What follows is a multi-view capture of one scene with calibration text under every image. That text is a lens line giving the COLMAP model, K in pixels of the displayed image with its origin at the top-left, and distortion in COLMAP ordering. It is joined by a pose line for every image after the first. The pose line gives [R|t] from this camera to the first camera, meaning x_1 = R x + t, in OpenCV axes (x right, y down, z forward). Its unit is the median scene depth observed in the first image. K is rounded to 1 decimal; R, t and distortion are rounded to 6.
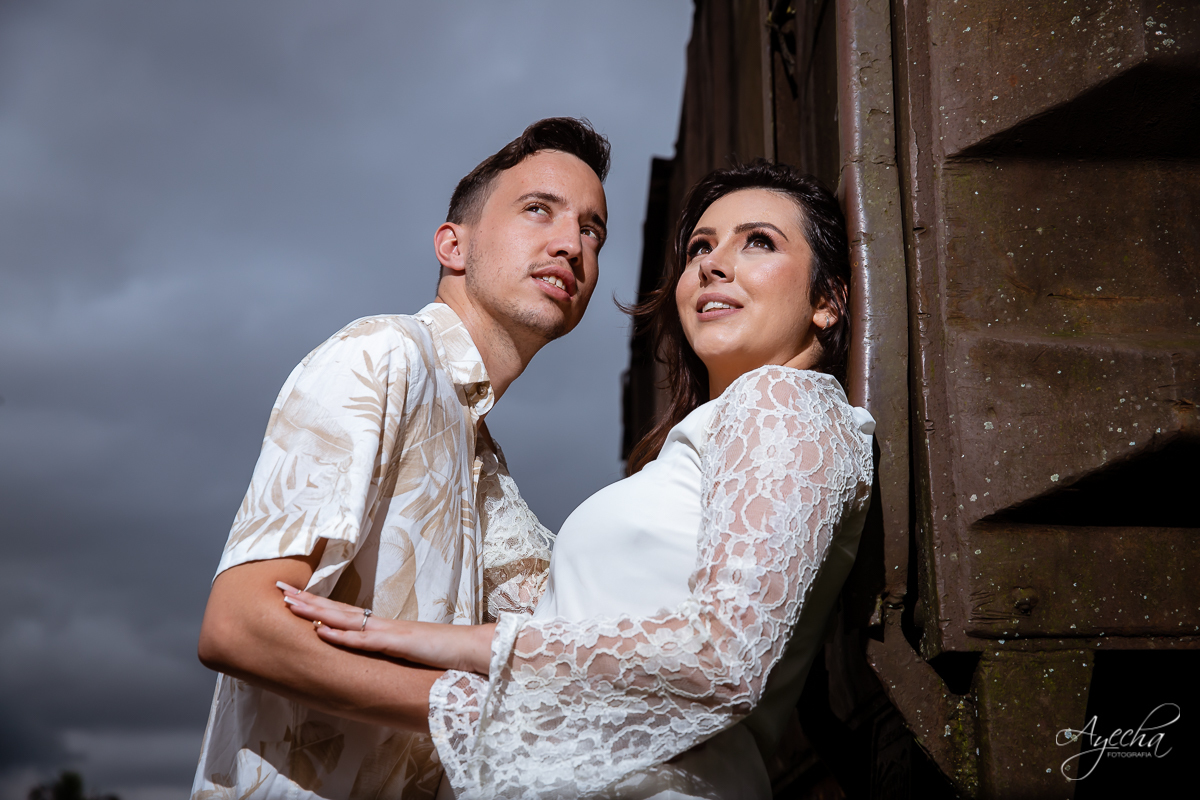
lens RADIAL K [[1966.3, 0, 600.0], [0, 1966.3, 400.0], [0, 0, 1]] dist [-0.001948, -0.059274]
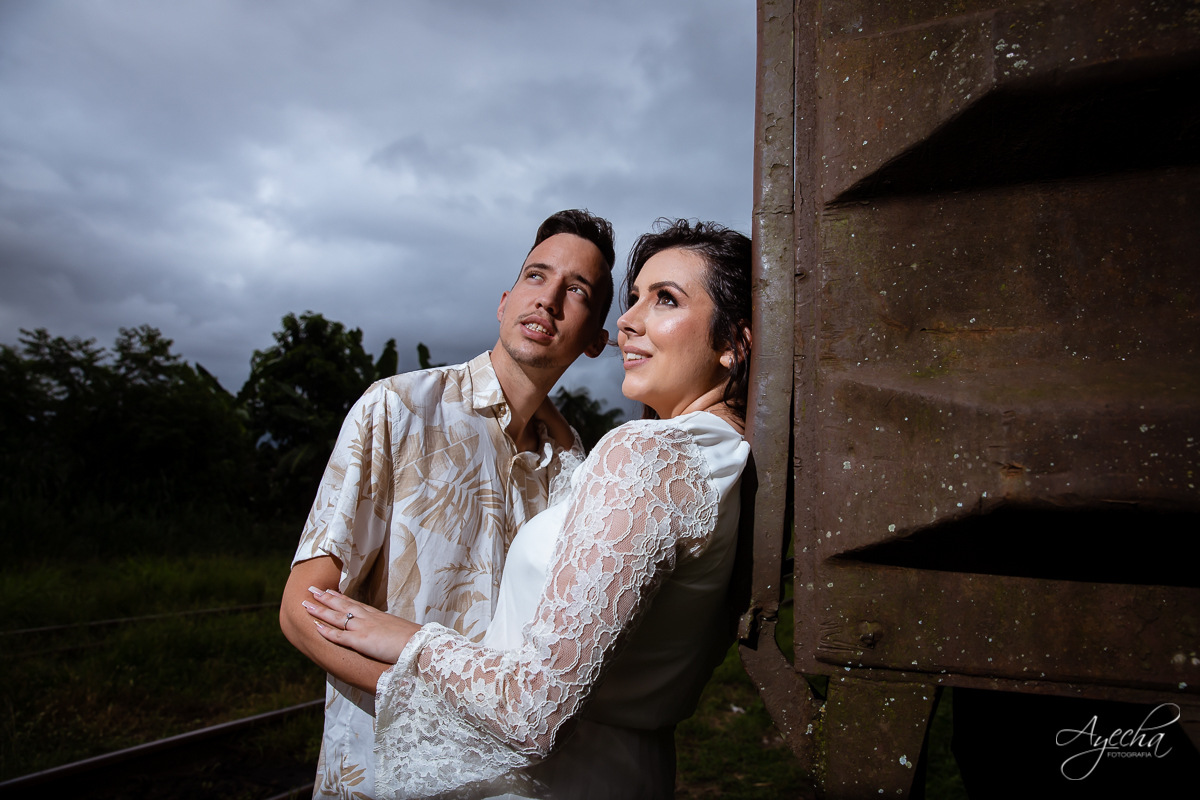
lens RADIAL K [[846.0, 0, 600.0], [0, 846.0, 400.0], [0, 0, 1]] dist [-0.117591, 0.003417]
pose [[0.875867, -0.020407, -0.482121, 0.302227], [0.103161, 0.983926, 0.145765, -0.102541], [0.471397, -0.177407, 0.863894, 0.555354]]
